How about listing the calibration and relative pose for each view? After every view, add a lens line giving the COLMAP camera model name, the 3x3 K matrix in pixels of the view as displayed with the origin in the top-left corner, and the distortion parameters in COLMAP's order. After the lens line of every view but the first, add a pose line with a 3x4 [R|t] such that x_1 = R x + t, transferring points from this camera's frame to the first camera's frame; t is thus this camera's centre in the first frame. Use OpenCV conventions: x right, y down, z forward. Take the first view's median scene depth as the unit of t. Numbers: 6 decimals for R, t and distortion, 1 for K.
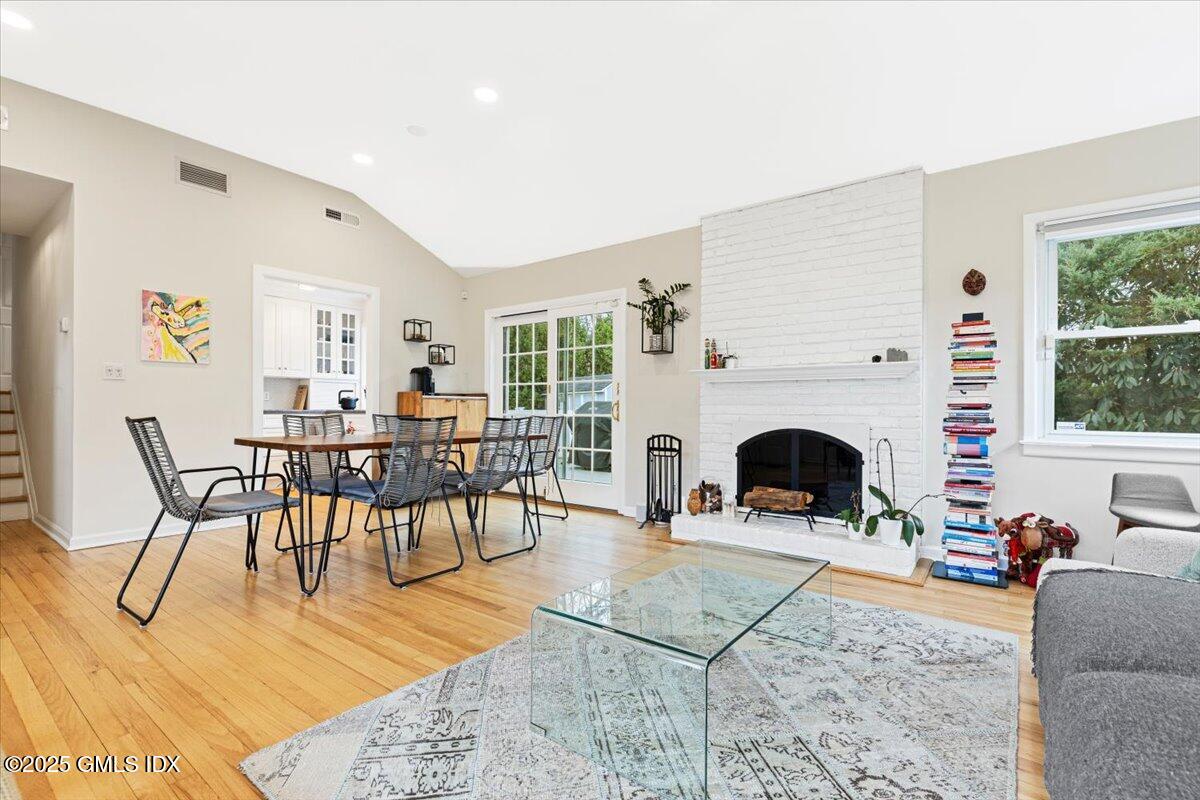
lens RADIAL K [[542.5, 0, 611.0], [0, 542.5, 405.1], [0, 0, 1]] dist [0.002008, -0.000653]
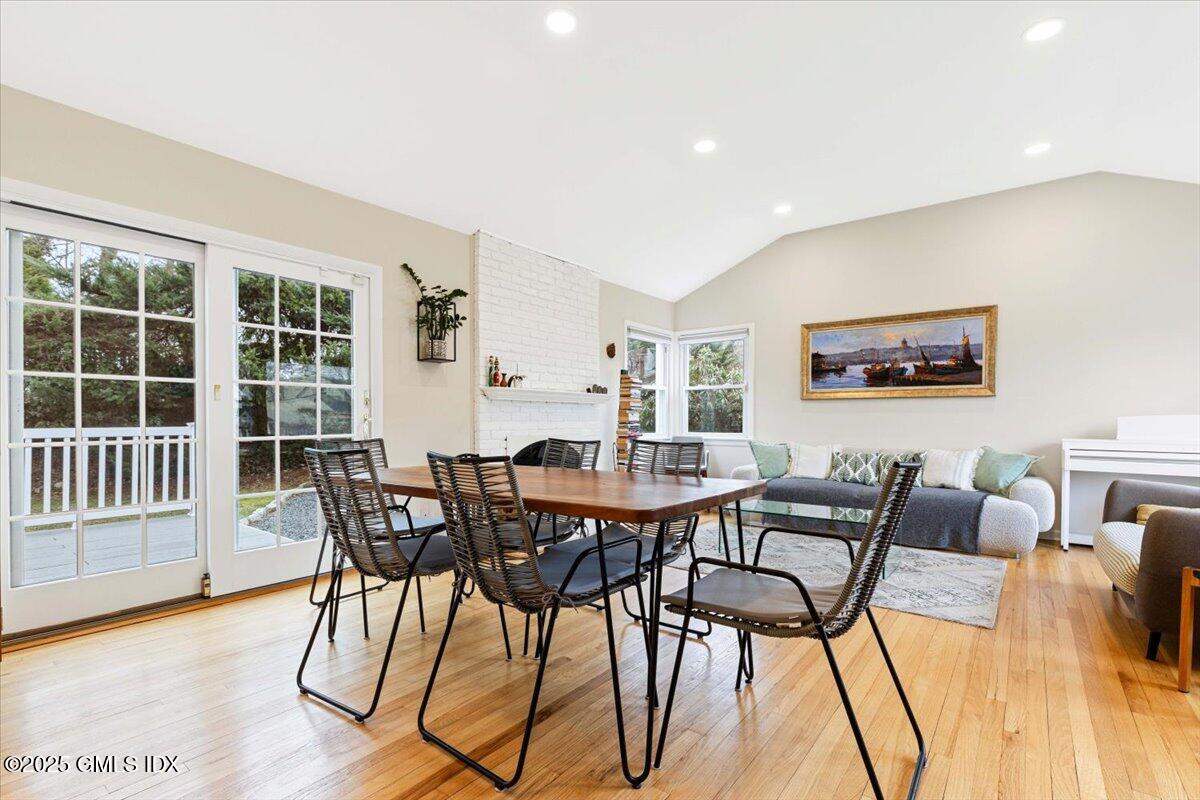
lens RADIAL K [[542.5, 0, 618.2], [0, 542.5, 428.0], [0, 0, 1]] dist [0.002008, -0.000653]
pose [[0.006951, -0.020402, 0.999768, -0.857902], [-0.013107, 0.999704, 0.020492, -0.011711], [-0.999890, -0.013246, 0.006681, 0.772233]]
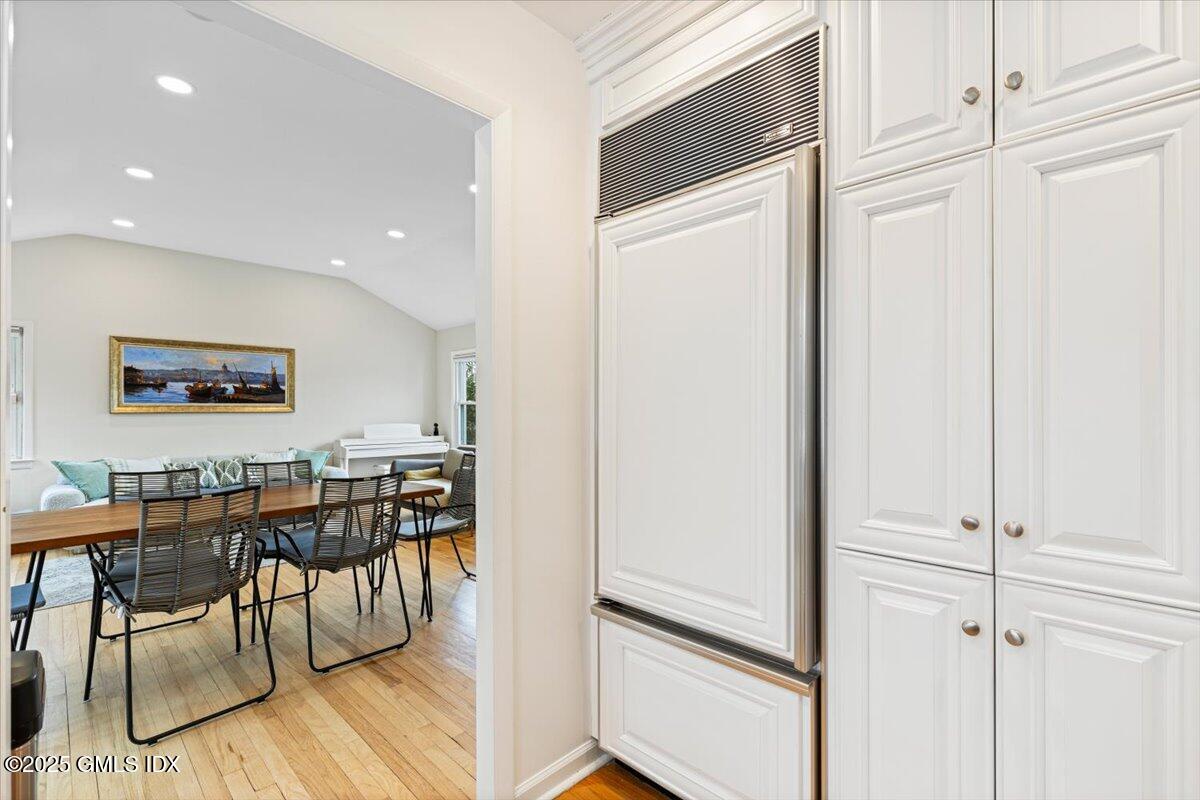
lens RADIAL K [[542.5, 0, 601.0], [0, 542.5, 411.1], [0, 0, 1]] dist [0.002008, -0.000653]
pose [[-0.991269, 0.006474, 0.131696, -0.839854], [0.005219, 0.999938, -0.009873, -0.046174], [-0.131752, -0.009100, -0.991241, 1.448210]]
